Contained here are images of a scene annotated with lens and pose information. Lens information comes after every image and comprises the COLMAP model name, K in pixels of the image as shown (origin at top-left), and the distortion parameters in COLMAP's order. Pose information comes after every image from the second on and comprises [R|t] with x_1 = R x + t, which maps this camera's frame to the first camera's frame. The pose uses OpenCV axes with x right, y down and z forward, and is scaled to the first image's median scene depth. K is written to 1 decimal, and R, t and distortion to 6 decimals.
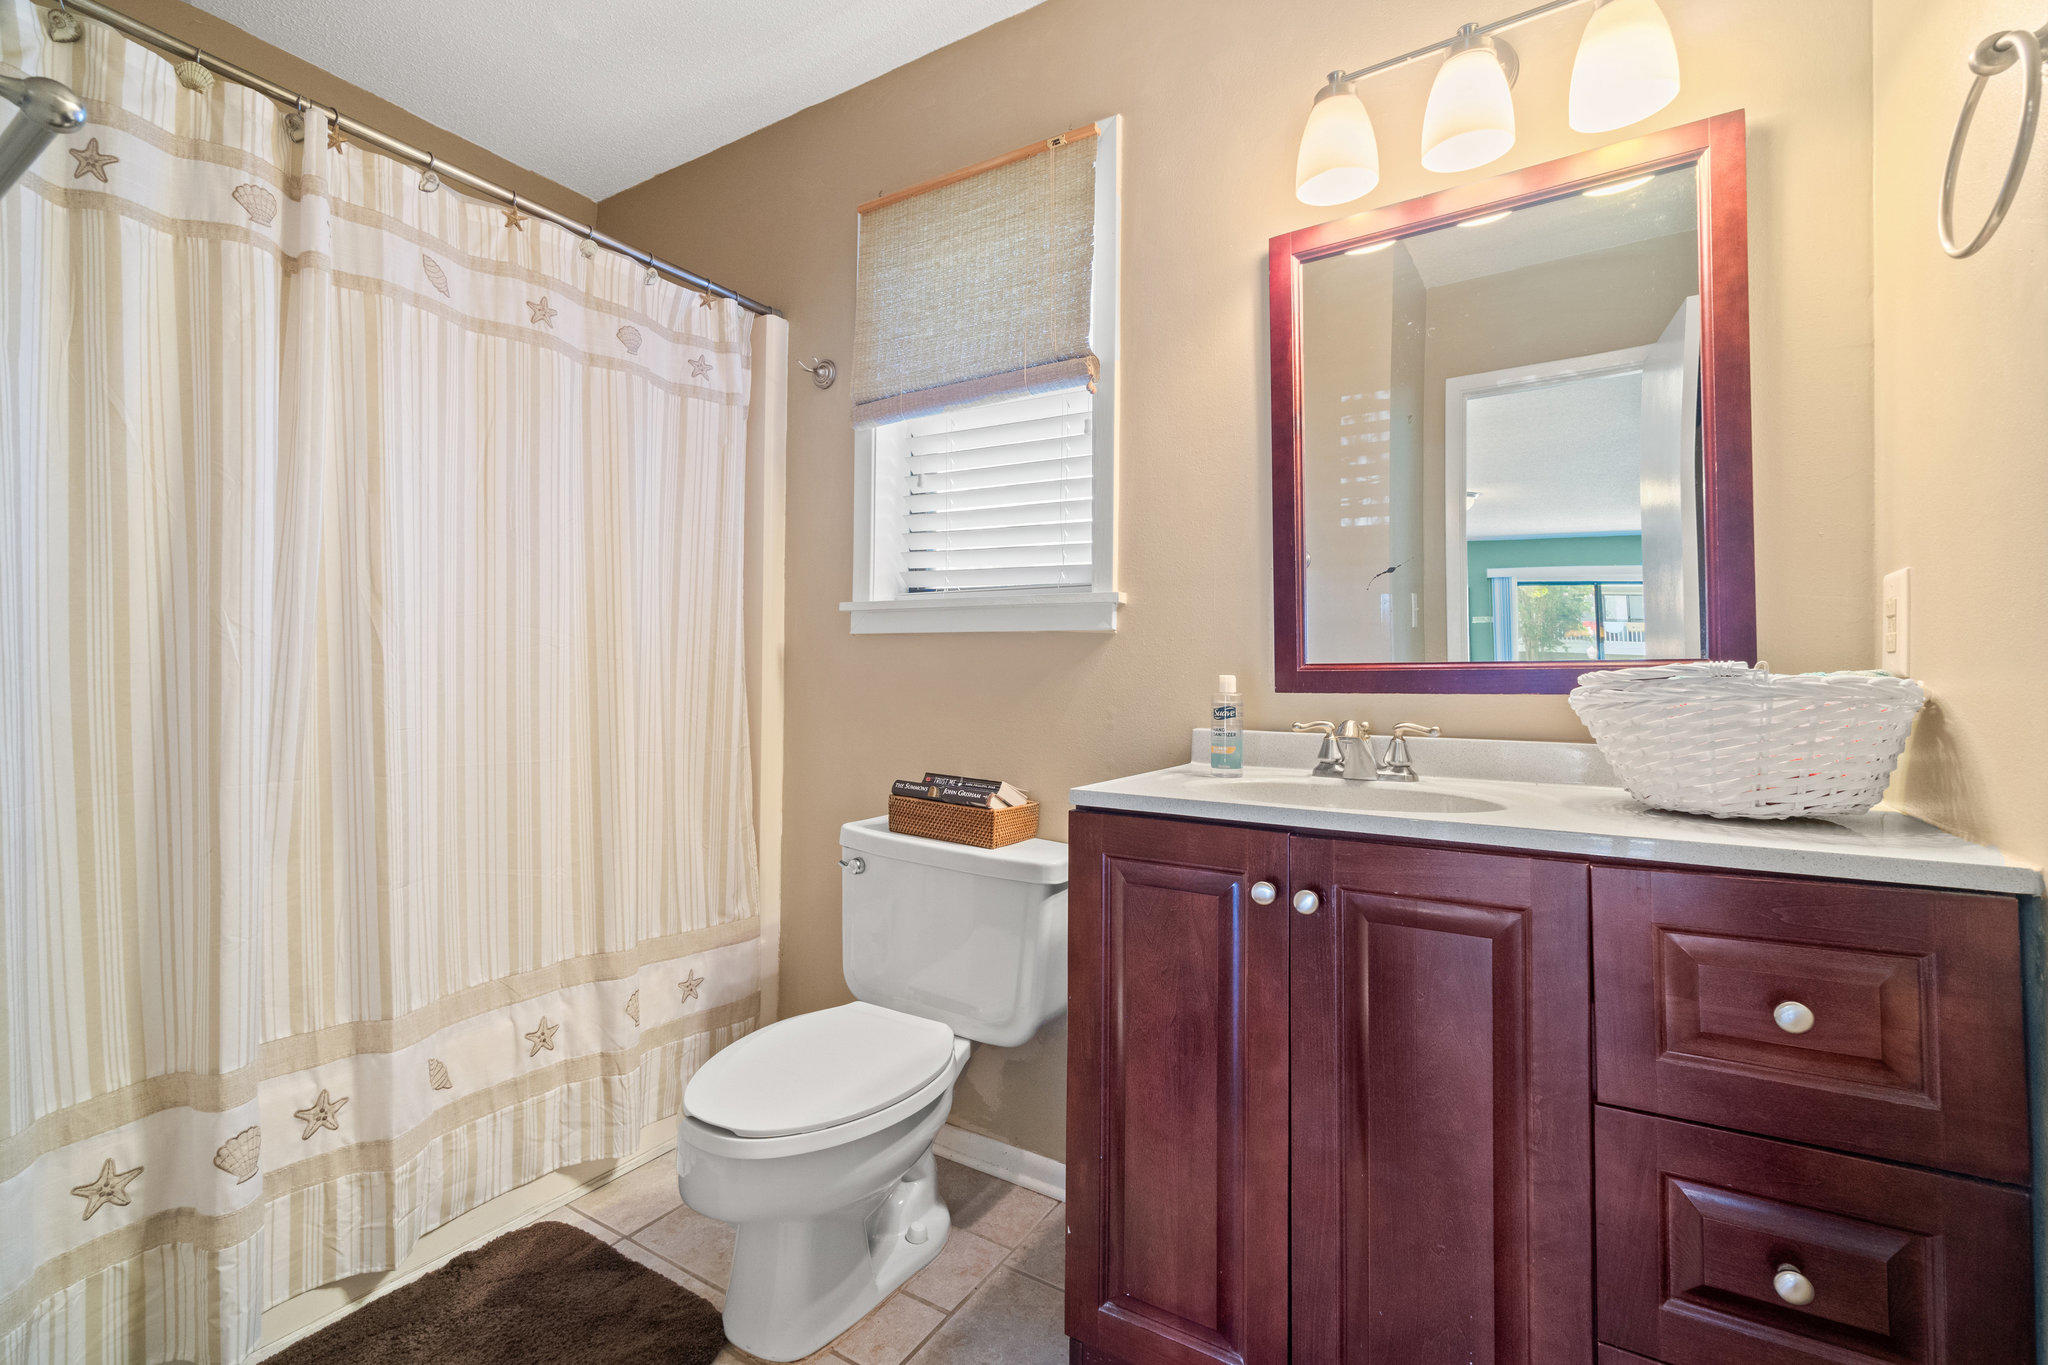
lens RADIAL K [[893.4, 0, 1022.5], [0, 893.4, 660.5], [0, 0, 1]] dist [-0.001223, 0.000342]
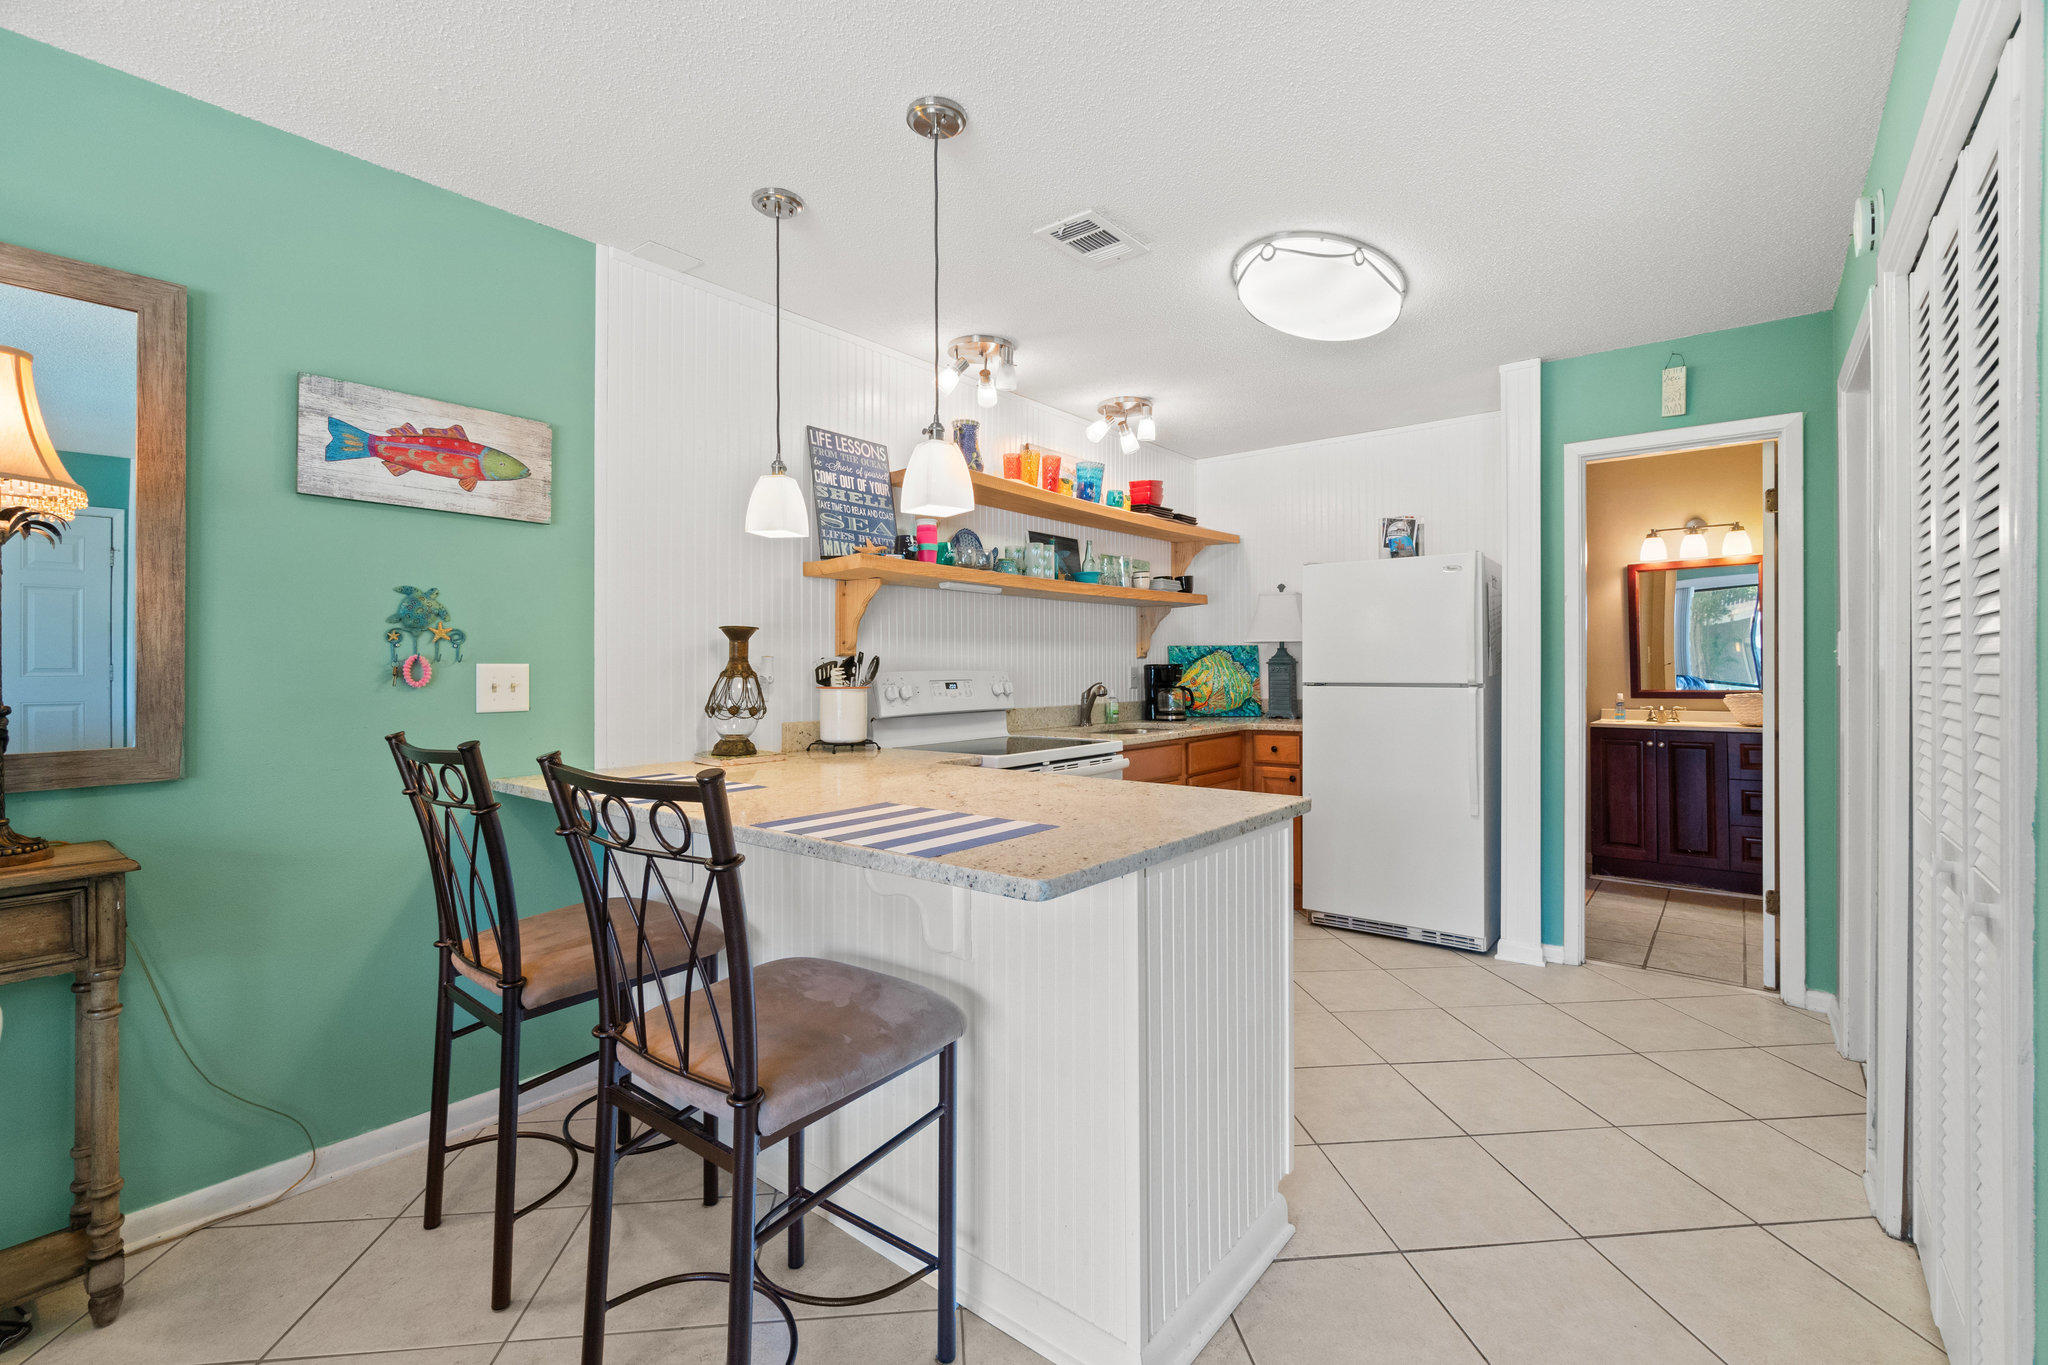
lens RADIAL K [[893.4, 0, 1022.5], [0, 893.4, 660.5], [0, 0, 1]] dist [-0.001223, 0.000342]
pose [[0.992858, -0.006923, -0.119102, -2.084195], [0.007020, 0.999975, 0.000393, -0.163565], [0.119096, -0.001226, 0.992882, -3.438522]]
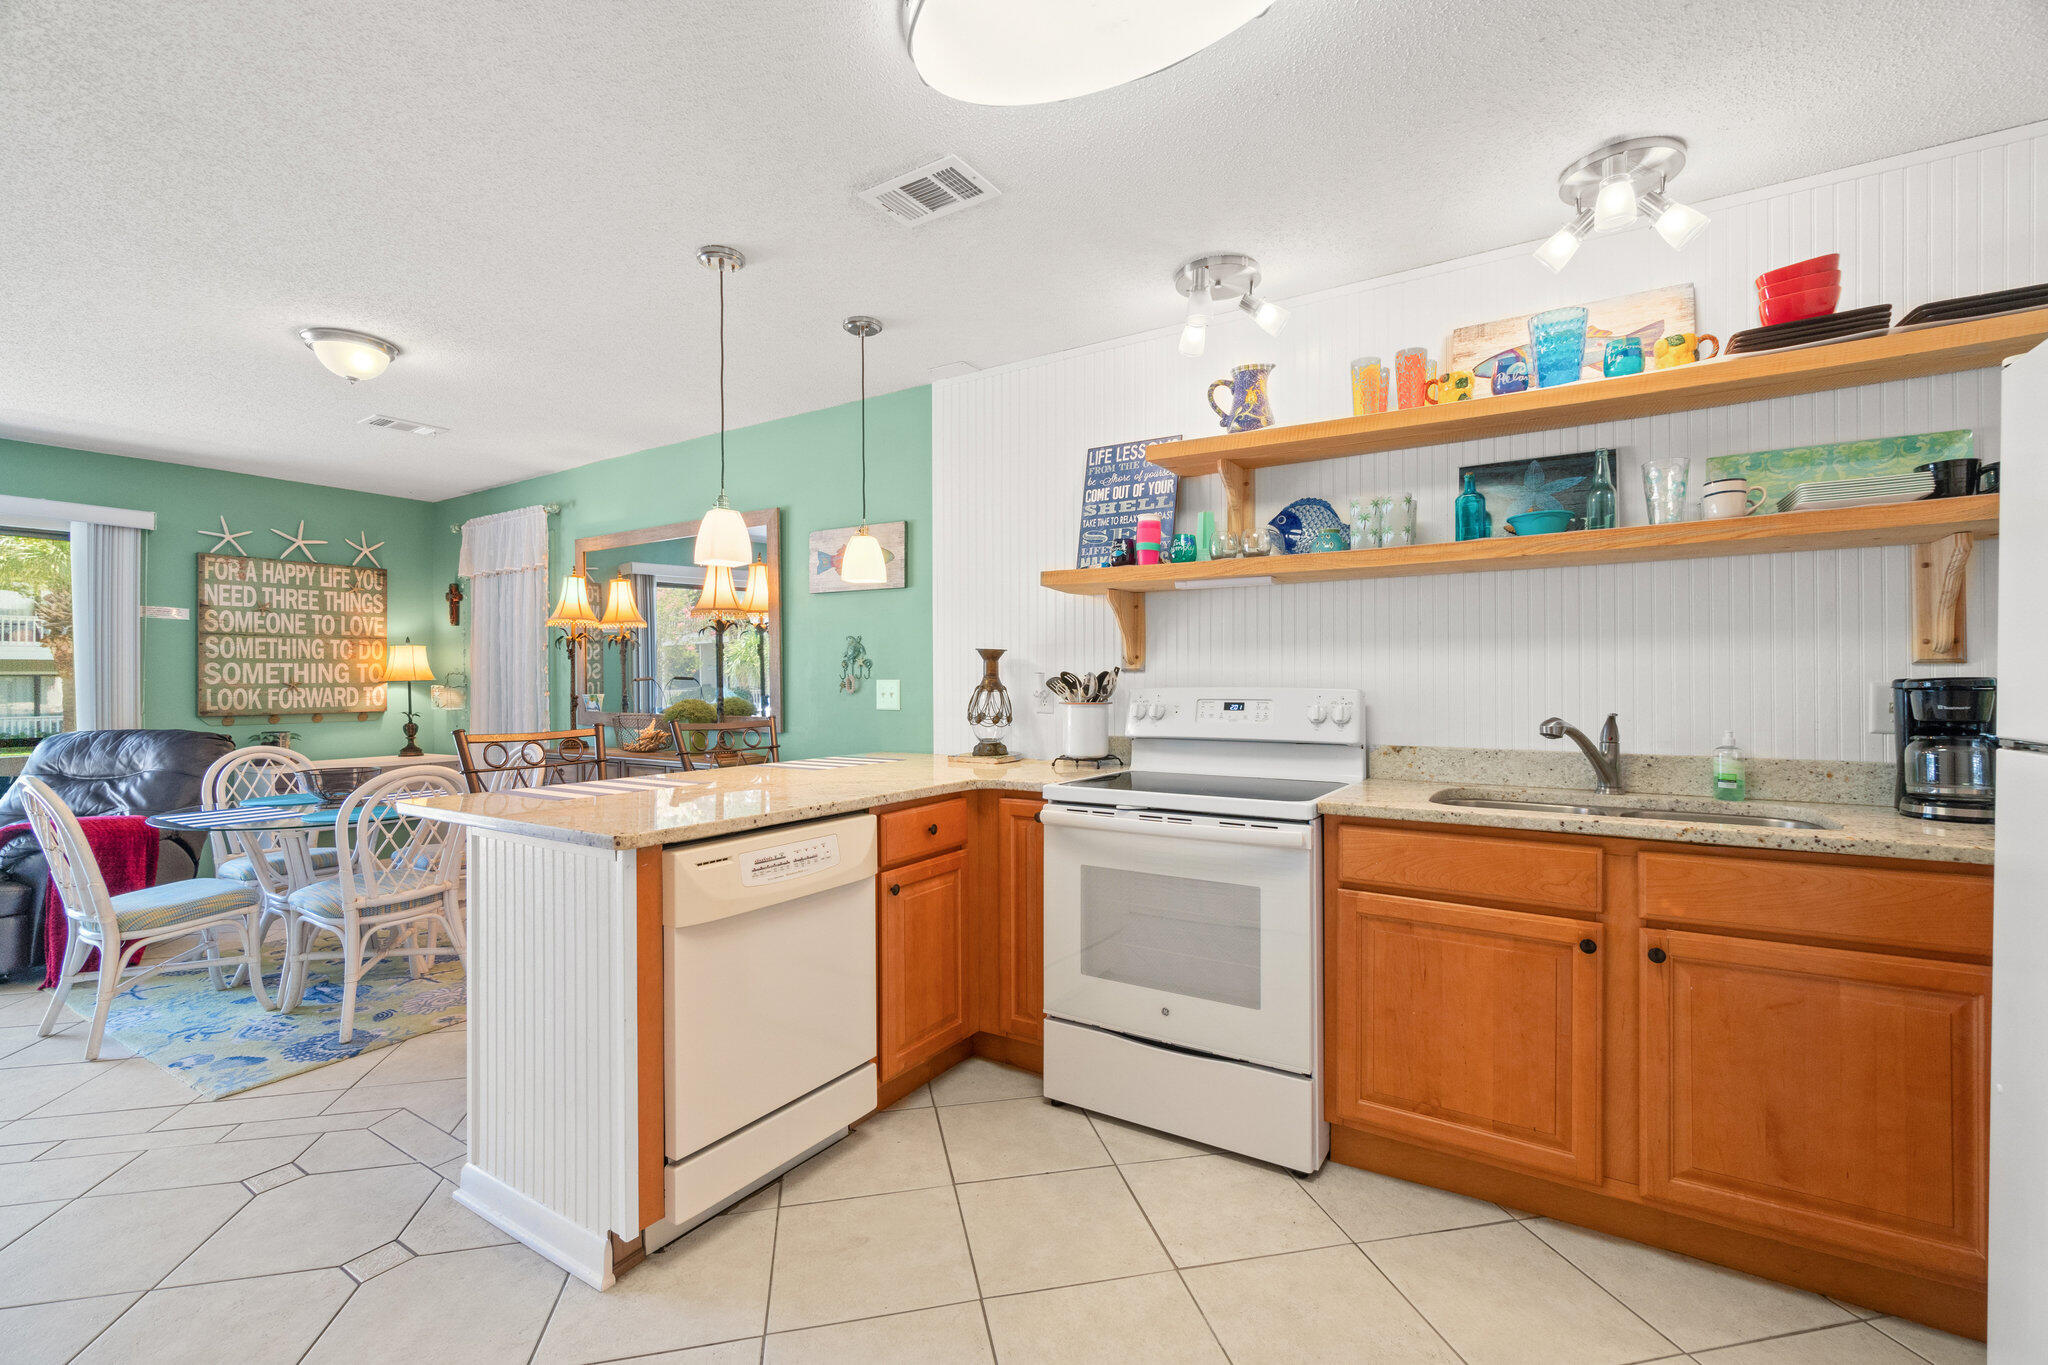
lens RADIAL K [[879.3, 0, 1030.0], [0, 879.3, 676.9], [0, 0, 1]] dist [-0.000964, -0.000259]
pose [[-0.001886, -0.005389, -0.999984, -0.376478], [0.009555, 0.999940, -0.005407, -0.151817], [0.999953, -0.009565, -0.001834, -1.125984]]
